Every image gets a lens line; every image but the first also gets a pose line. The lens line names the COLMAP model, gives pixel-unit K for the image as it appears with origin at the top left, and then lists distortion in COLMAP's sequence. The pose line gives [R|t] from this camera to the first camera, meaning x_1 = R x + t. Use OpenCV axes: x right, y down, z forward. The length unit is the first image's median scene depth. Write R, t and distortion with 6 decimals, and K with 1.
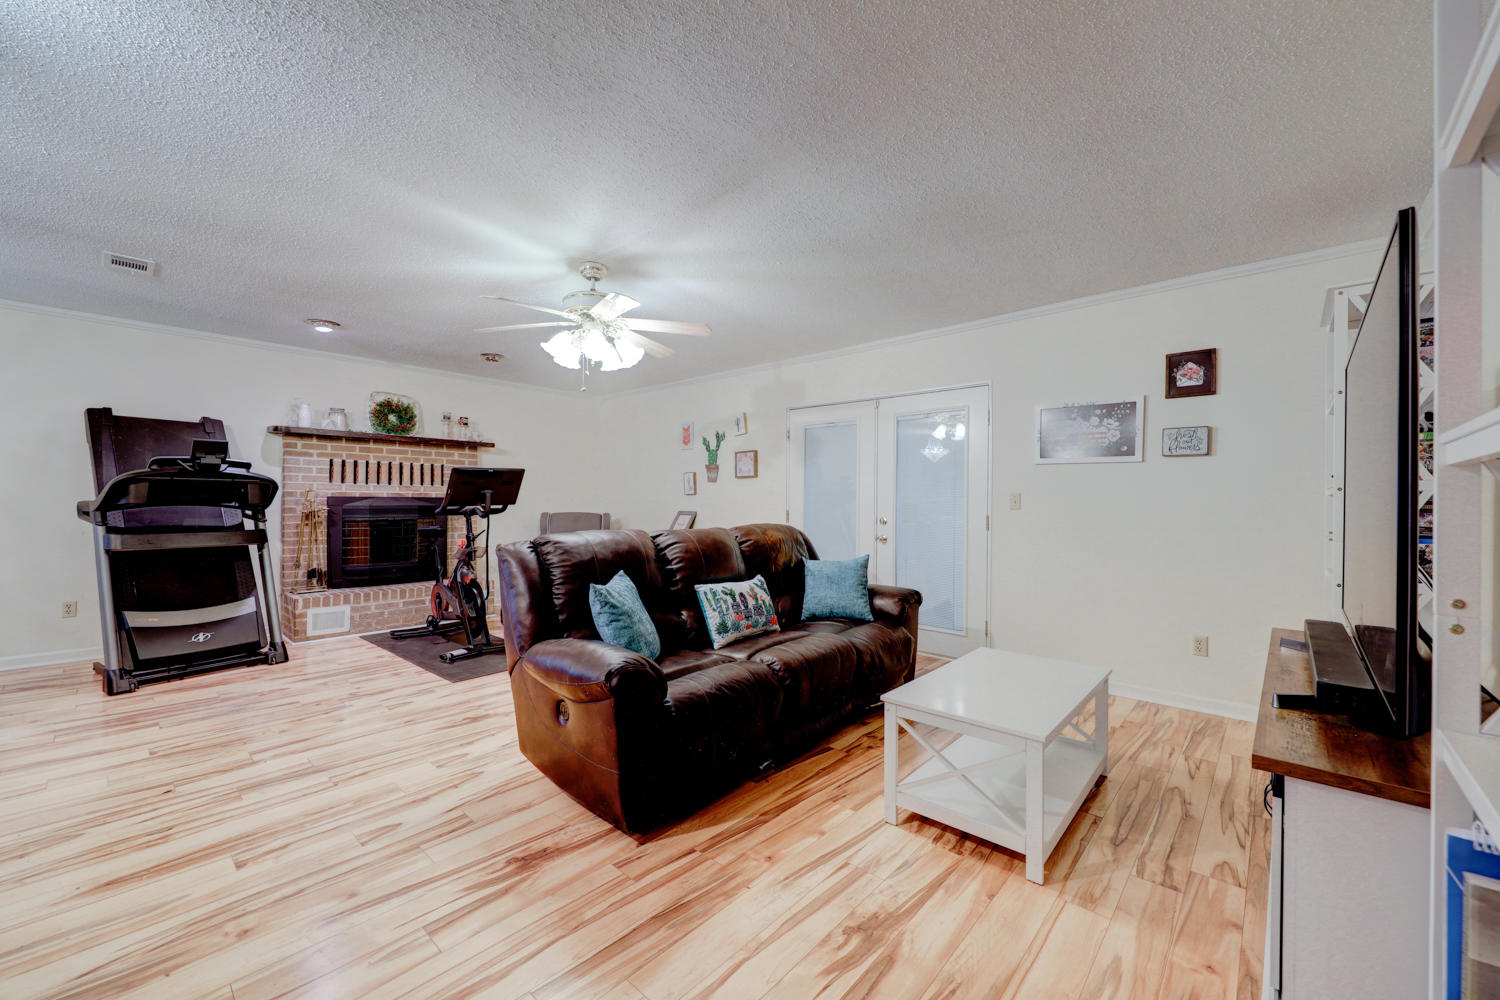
lens RADIAL K [[578.0, 0, 740.8], [0, 578.0, 511.0], [0, 0, 1]] dist [-0.000884, -0.000822]
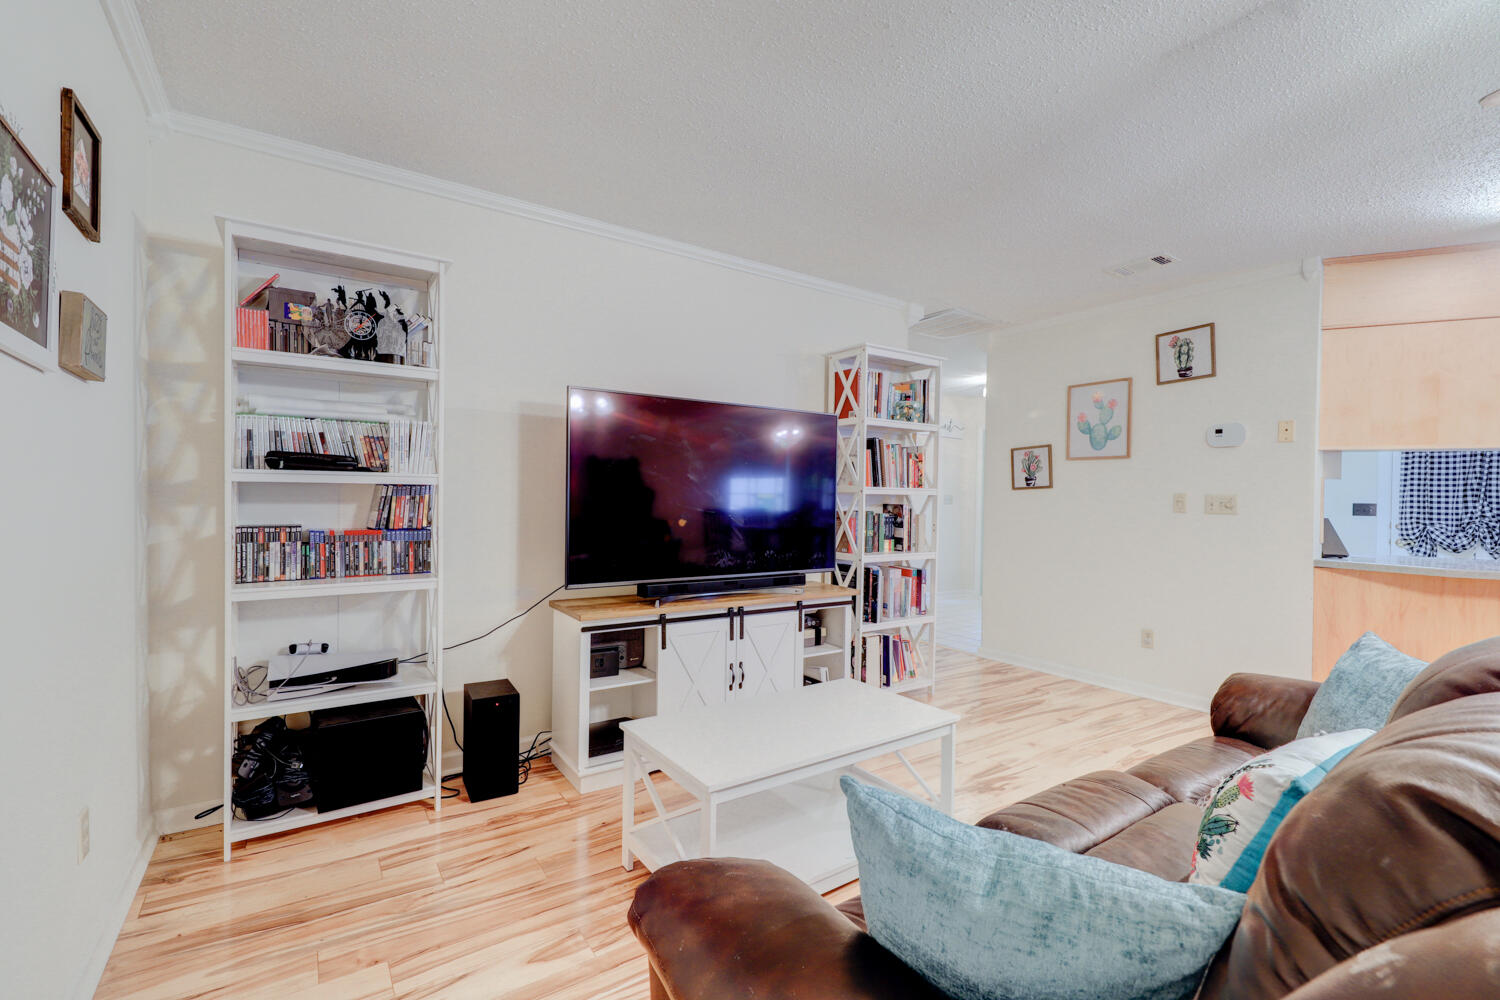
lens RADIAL K [[670.2, 0, 747.6], [0, 670.2, 498.2], [0, 0, 1]] dist [0.013522, -0.003452]
pose [[-0.975840, -0.028136, 0.216665, 0.223990], [-0.023410, 0.999429, 0.024345, -0.032716], [-0.217227, 0.018684, -0.975942, 1.346636]]
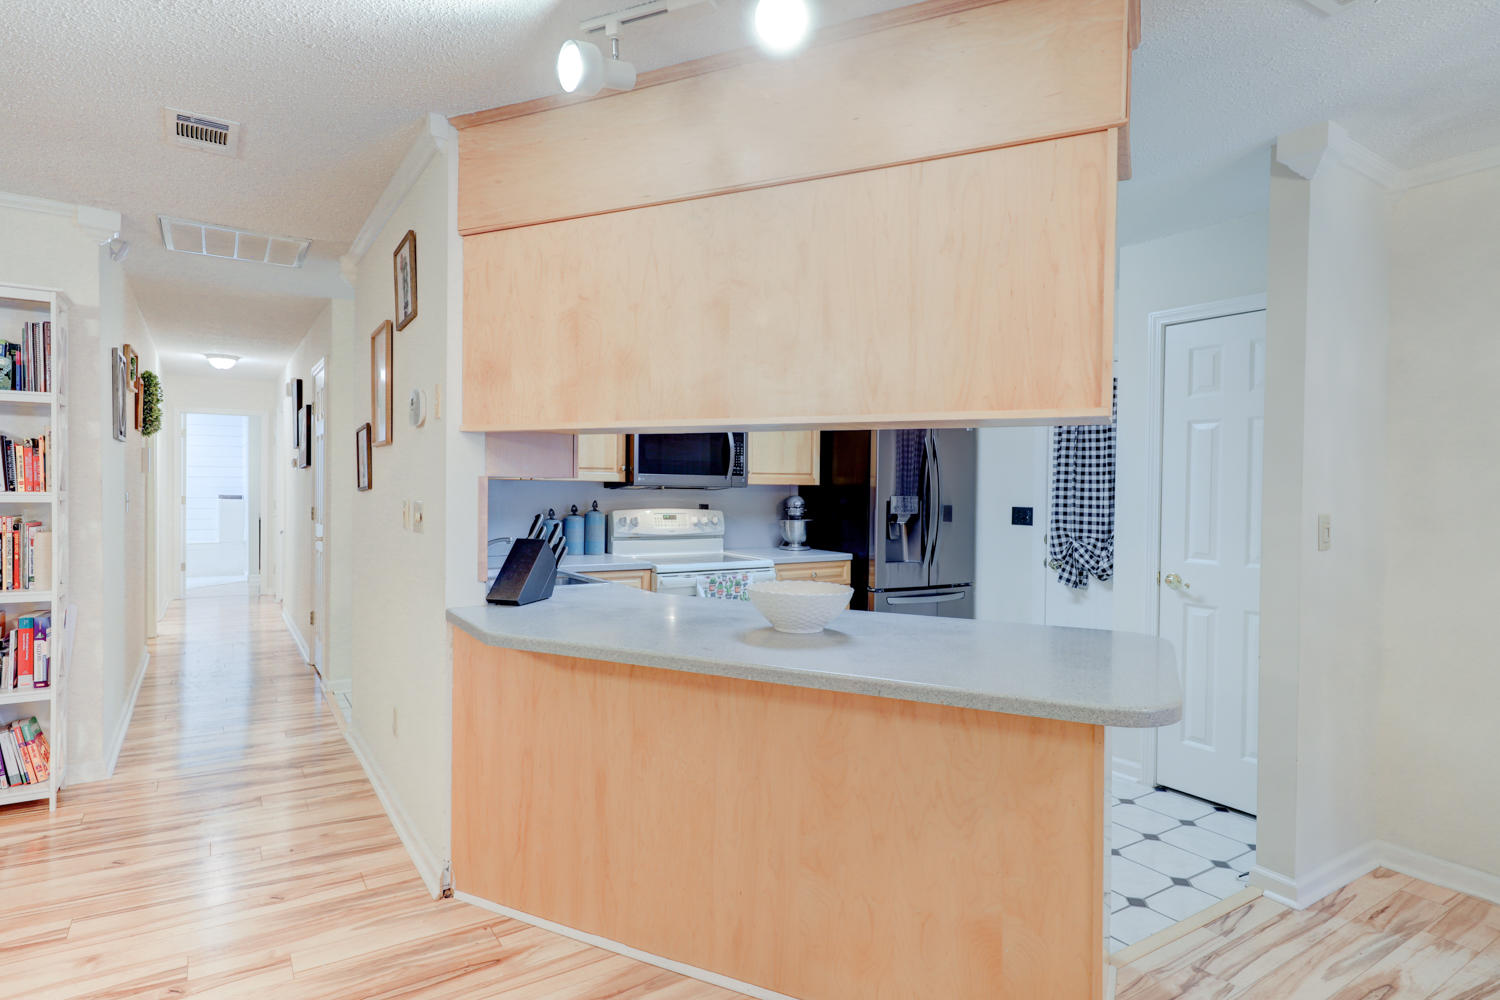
lens RADIAL K [[824.0, 0, 744.1], [0, 824.0, 502.9], [0, 0, 1]] dist [0.013301, 0.003626]
pose [[-0.966286, -0.025918, 0.256163, -0.875743], [-0.017504, 0.999231, 0.035073, -0.064155], [-0.256875, 0.029407, -0.965997, 0.817651]]
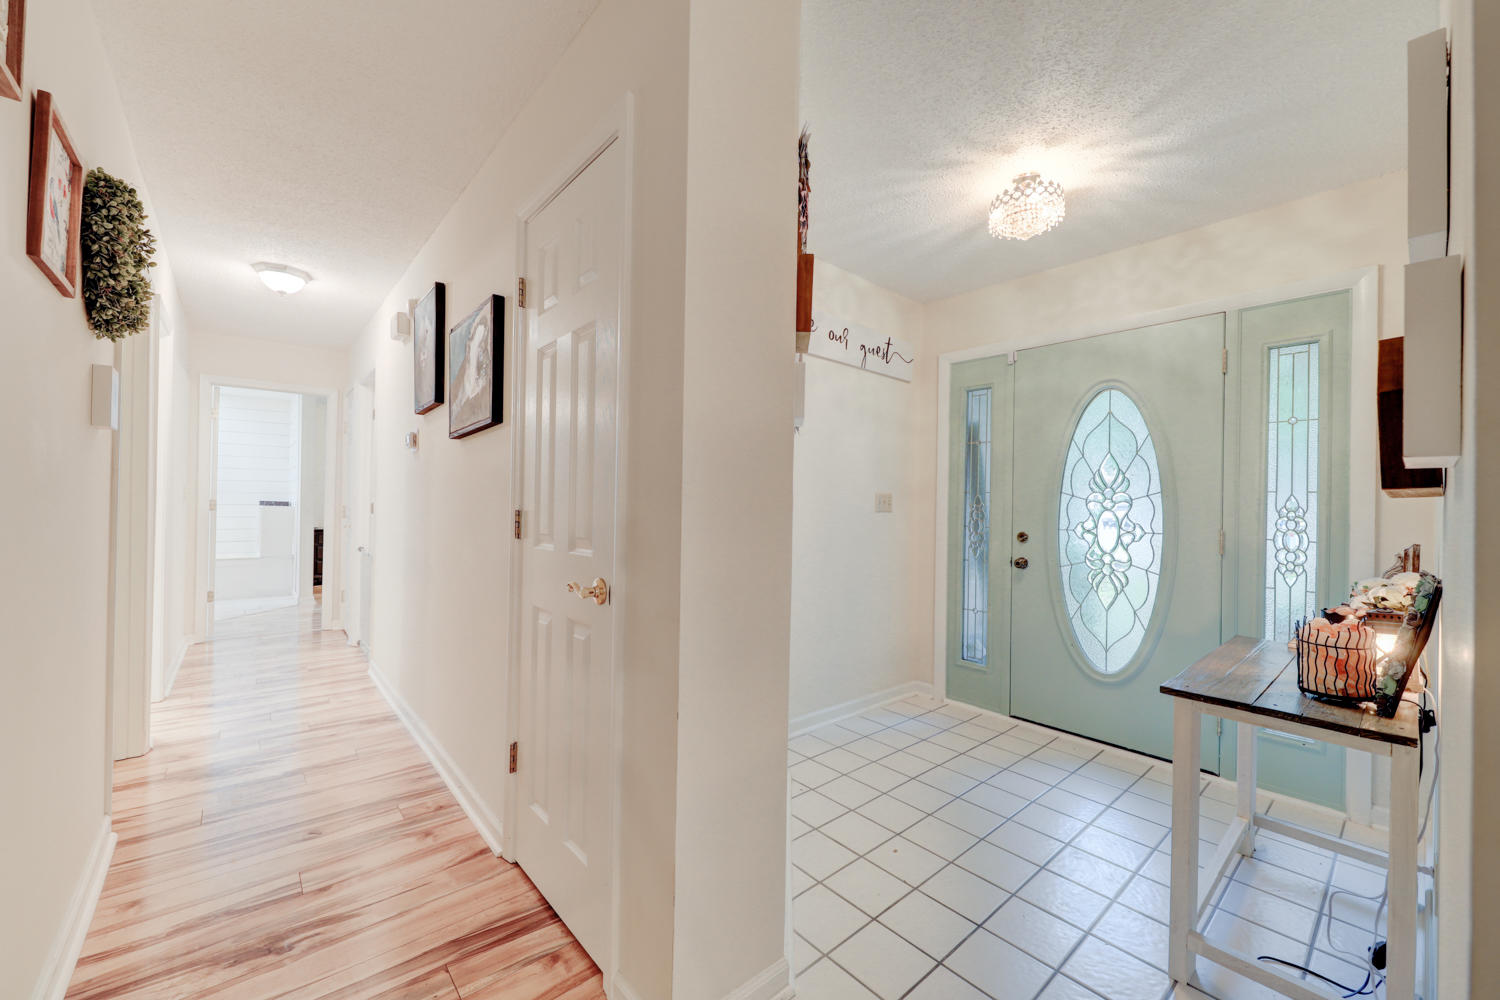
lens RADIAL K [[578.0, 0, 734.5], [0, 578.0, 499.6], [0, 0, 1]] dist [-0.000884, -0.000822]
pose [[-0.991891, -0.019409, 0.125605, 0.179247], [-0.018151, 0.999773, 0.011155, 0.003602], [-0.125793, 0.008784, -0.992018, -0.119698]]
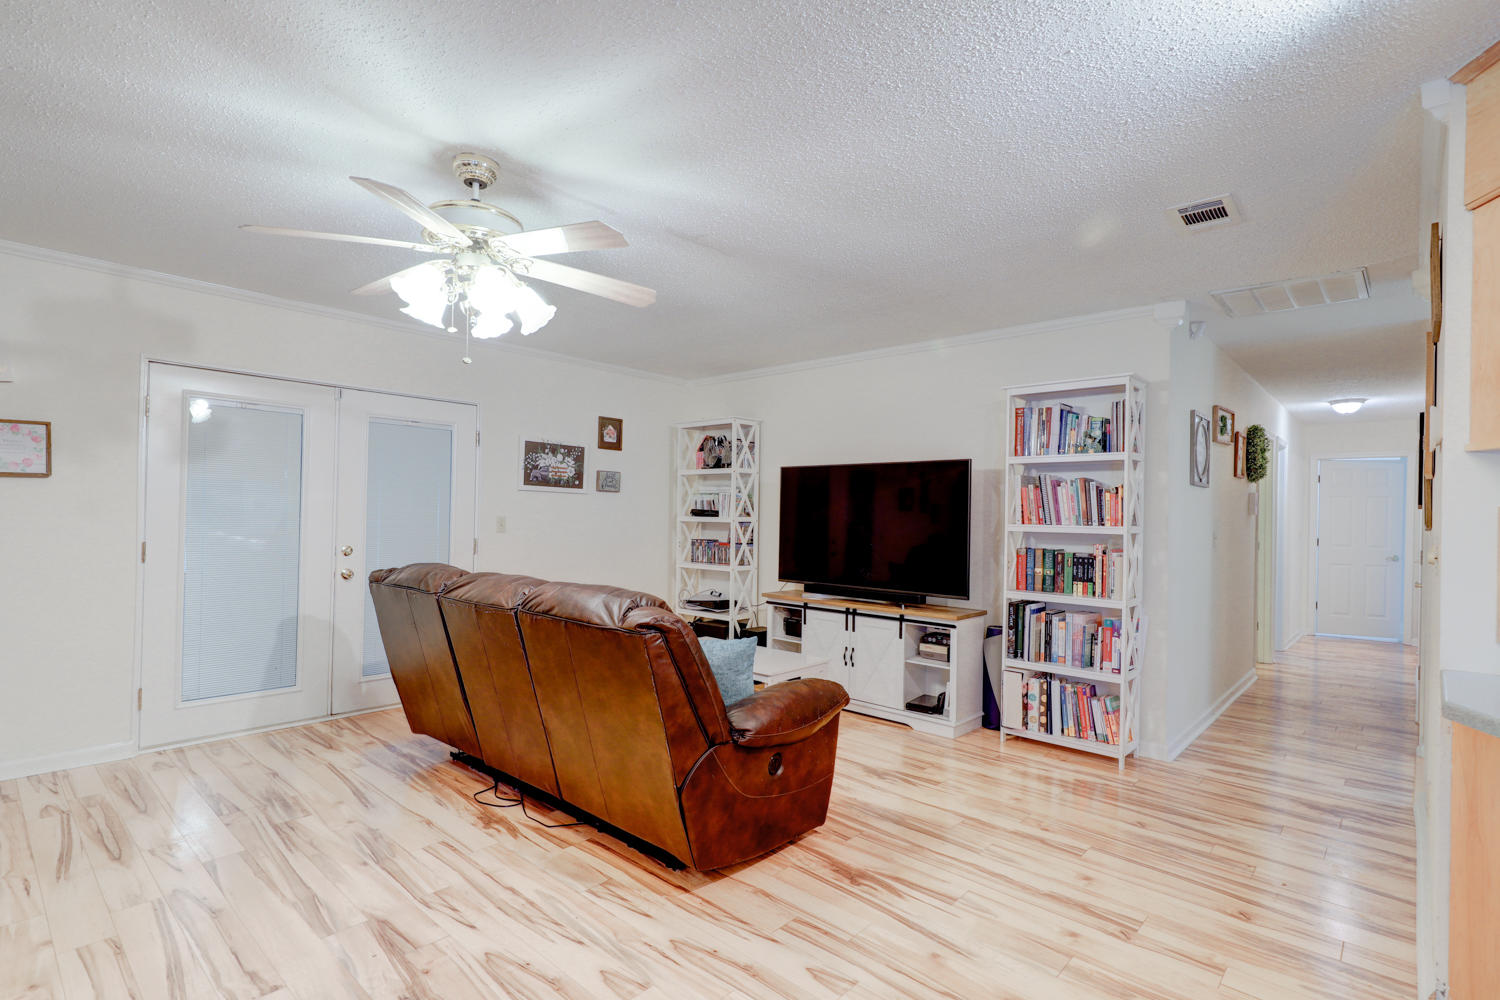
lens RADIAL K [[729.3, 0, 722.3], [0, 729.3, 513.0], [0, 0, 1]] dist [0.011768, -0.000462]
pose [[0.019253, -0.006372, 0.999794, -0.988545], [-0.003206, 0.999974, 0.006435, -0.055099], [-0.999809, -0.003330, 0.019232, 0.684359]]
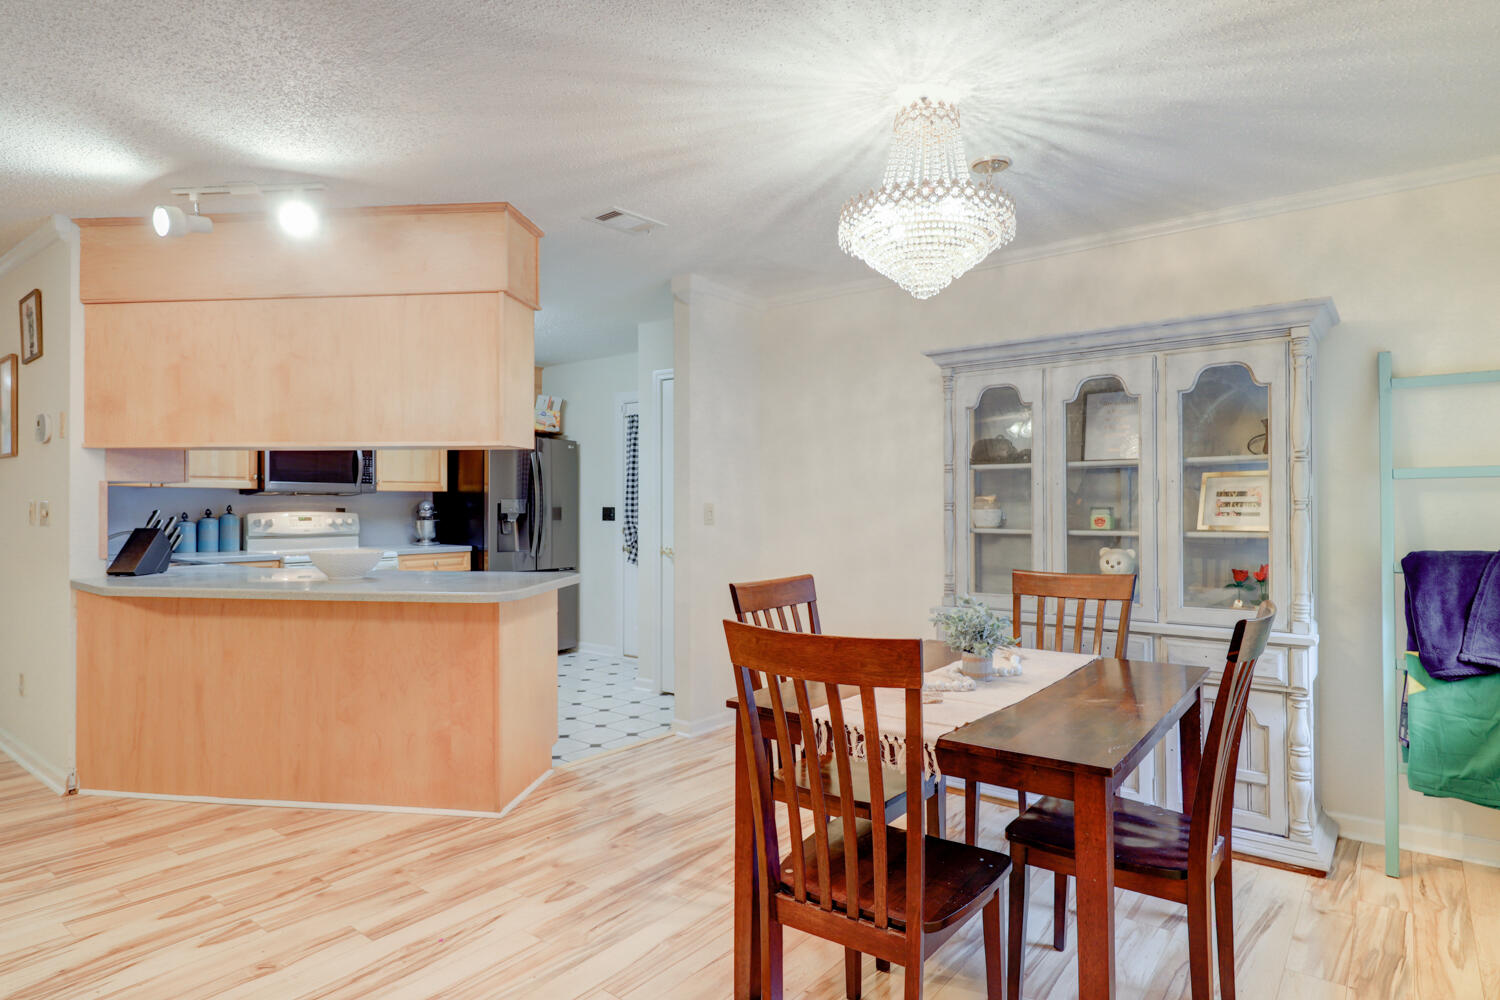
lens RADIAL K [[847.9, 0, 762.3], [0, 847.9, 502.7], [0, 0, 1]] dist [0.013686, -0.005124]
pose [[-0.997751, -0.011217, -0.066078, -1.210743], [-0.012104, 0.999842, 0.013043, -0.053941], [0.065921, 0.013813, -0.997729, 1.277565]]
